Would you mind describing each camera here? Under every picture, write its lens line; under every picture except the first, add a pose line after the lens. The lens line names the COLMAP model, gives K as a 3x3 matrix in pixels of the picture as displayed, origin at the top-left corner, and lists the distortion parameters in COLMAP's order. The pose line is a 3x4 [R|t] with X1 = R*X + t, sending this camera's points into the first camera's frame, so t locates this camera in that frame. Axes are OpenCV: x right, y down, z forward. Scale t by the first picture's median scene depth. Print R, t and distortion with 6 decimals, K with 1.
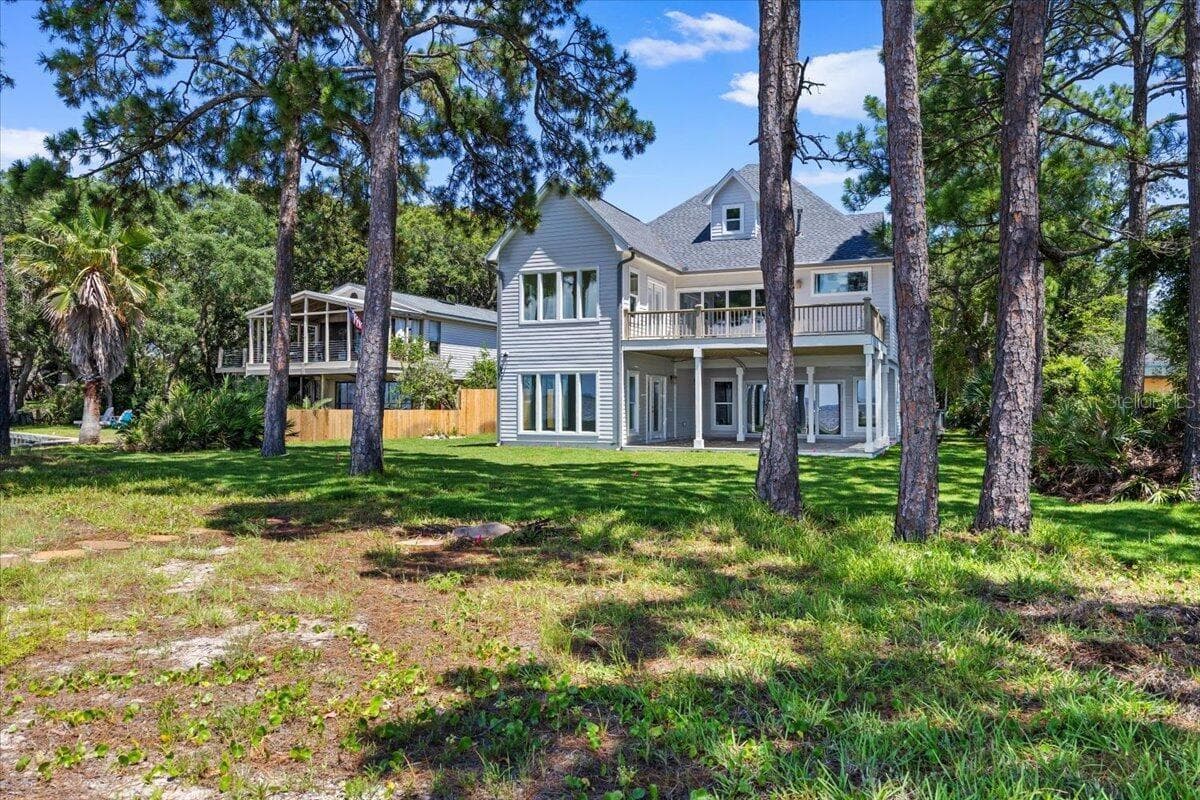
lens RADIAL K [[857.6, 0, 598.9], [0, 857.6, 378.9], [0, 0, 1]] dist [-0.000081, -0.003358]
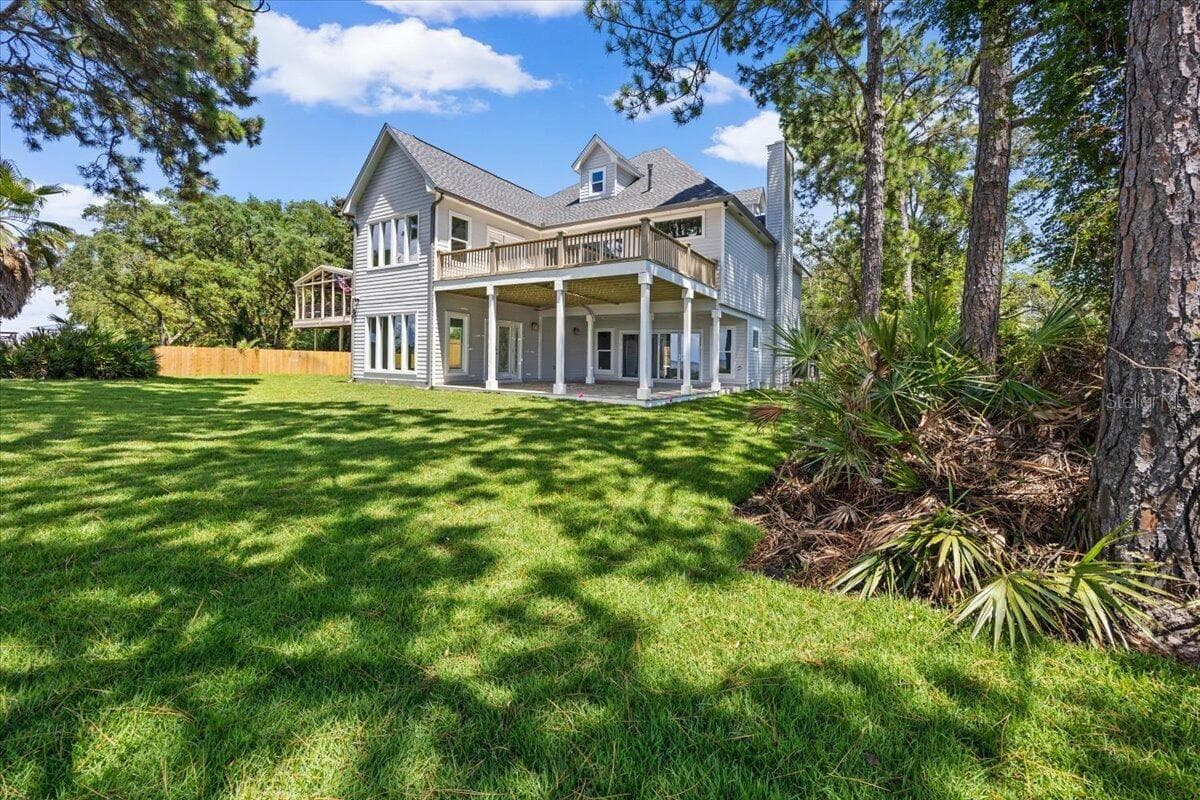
lens RADIAL K [[479.2, 0, 598.7], [0, 479.2, 357.1], [0, 0, 1]] dist [-0.001007, 0.000032]
pose [[0.987178, 0.016282, -0.158791, 0.295518], [-0.013028, 0.999684, 0.021516, 0.028844], [0.159091, -0.019171, 0.987078, 0.445537]]
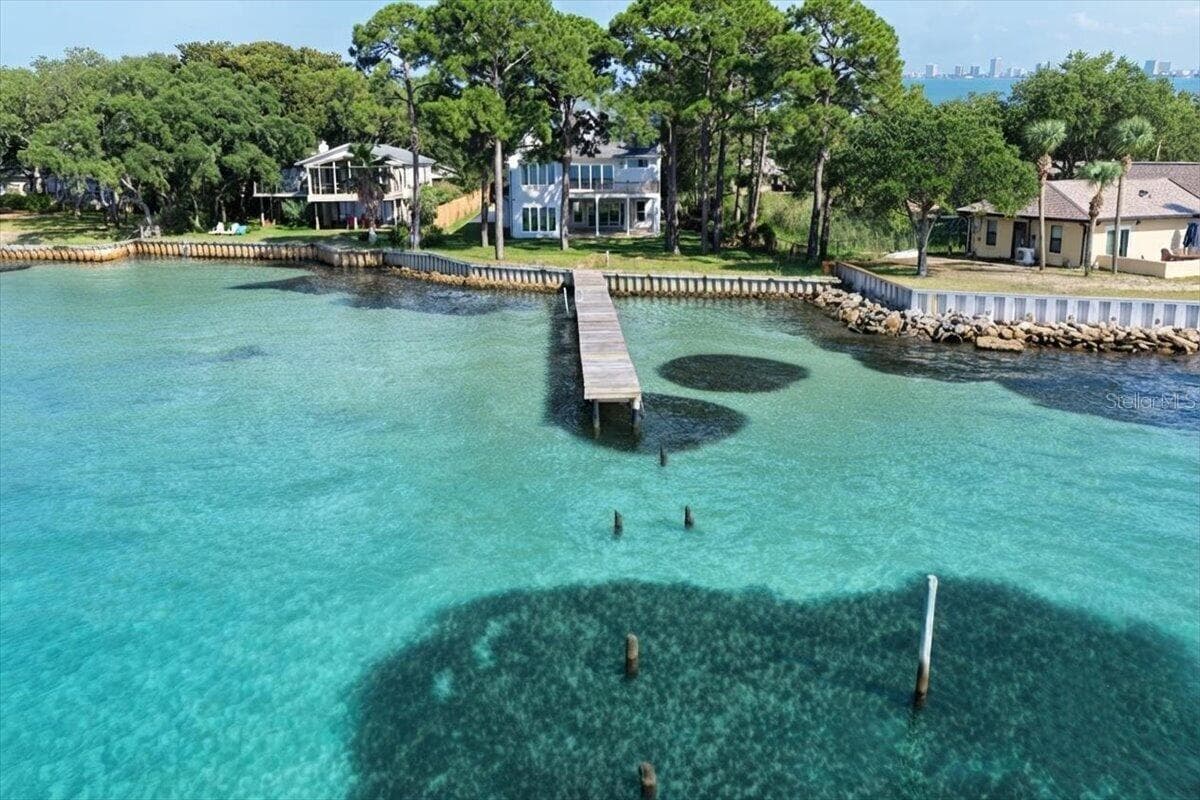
lens RADIAL K [[1117.5, 0, 623.3], [0, 1117.5, 399.9], [0, 0, 1]] dist [-0.008508, -0.006128]
pose [[0.900162, -0.107902, 0.421978, -1.228724], [-0.004005, 0.966736, 0.255745, -0.292375], [-0.435536, -0.231902, 0.869787, -2.008030]]
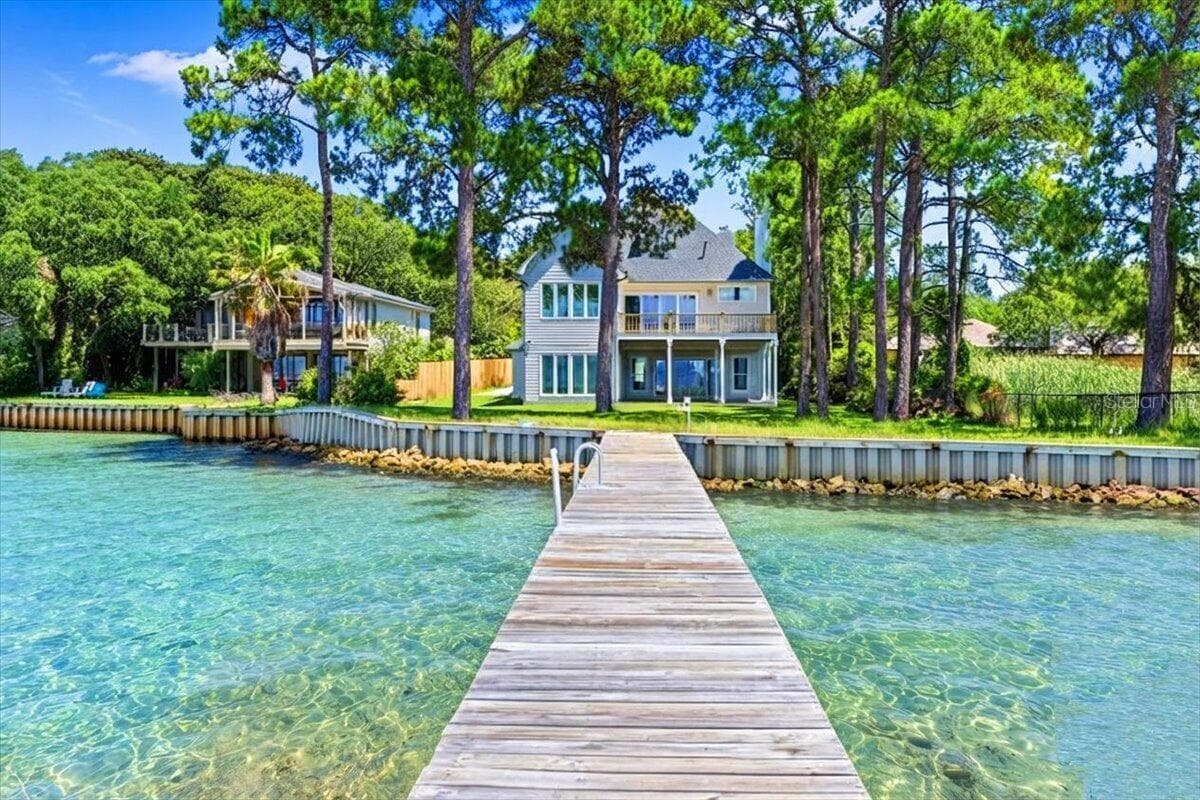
lens RADIAL K [[1117.5, 0, 623.3], [0, 1117.5, 399.9], [0, 0, 1]] dist [-0.008508, -0.006128]
pose [[0.929231, -0.010999, 0.369336, -0.651243], [-0.009671, 0.998491, 0.054067, -0.032093], [-0.369373, -0.053812, 0.927722, -0.778958]]
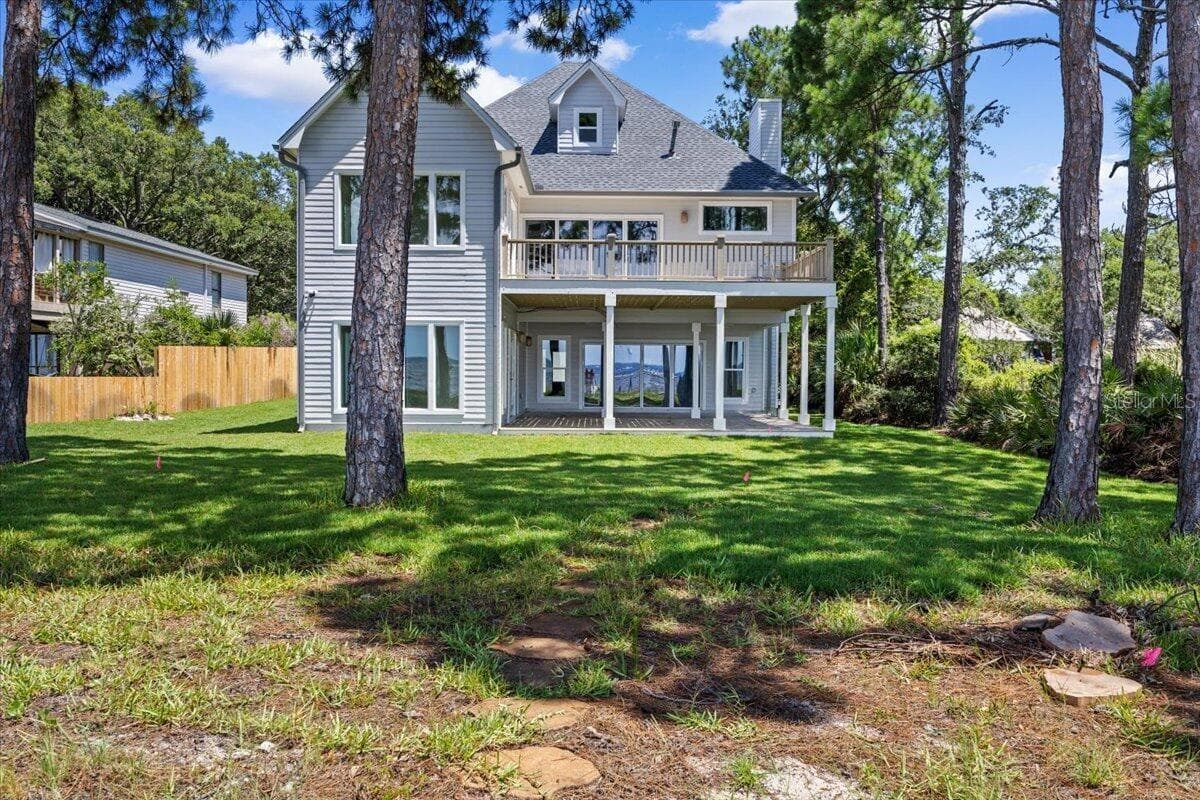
lens RADIAL K [[978.8, 0, 600.0], [0, 978.8, 400.0], [0, 0, 1]] dist [0.004067, -0.000022]
pose [[0.914971, -0.009786, 0.403400, -0.213053], [-0.014907, 0.998204, 0.058027, 0.006116], [-0.403243, -0.059107, 0.913182, 0.213187]]
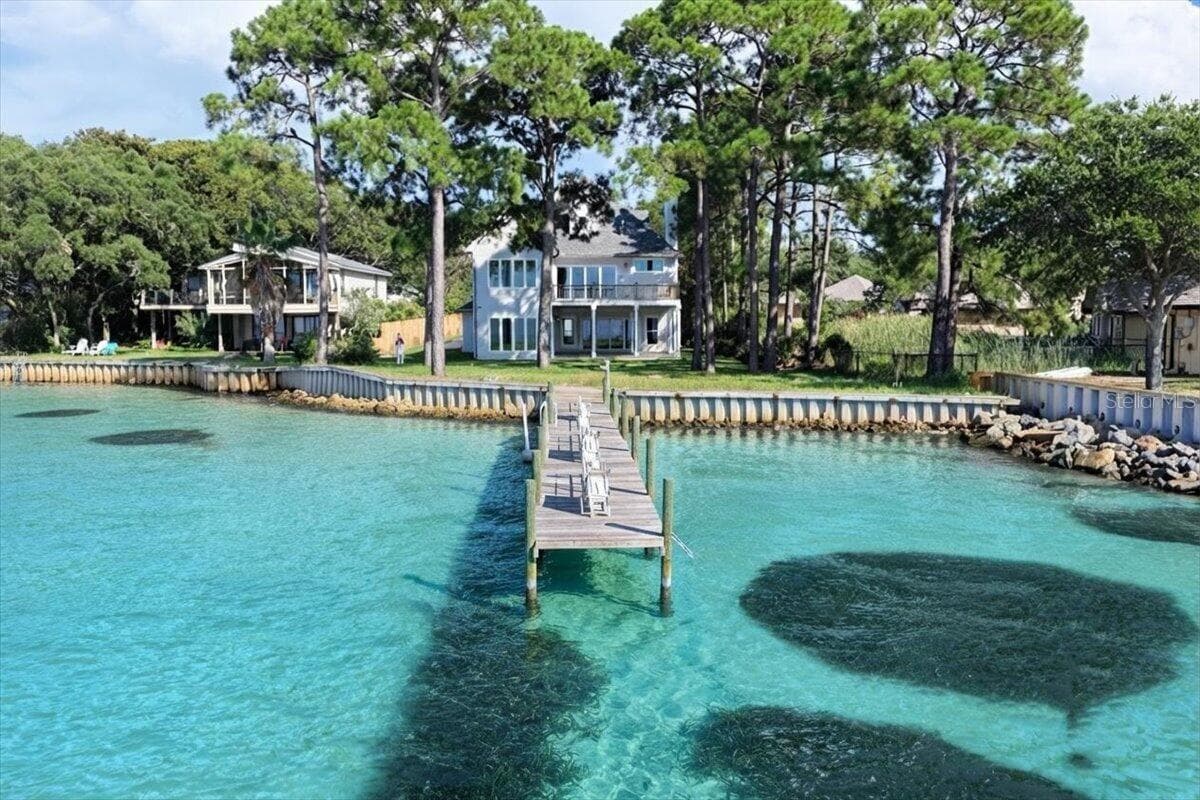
lens RADIAL K [[1066.5, 0, 602.8], [0, 1066.5, 414.1], [0, 0, 1]] dist [0.003045, -0.000089]
pose [[0.908183, -0.046783, 0.415950, -0.795934], [-0.006017, 0.992173, 0.124729, -0.084470], [-0.418529, -0.115780, 0.900793, -1.082903]]
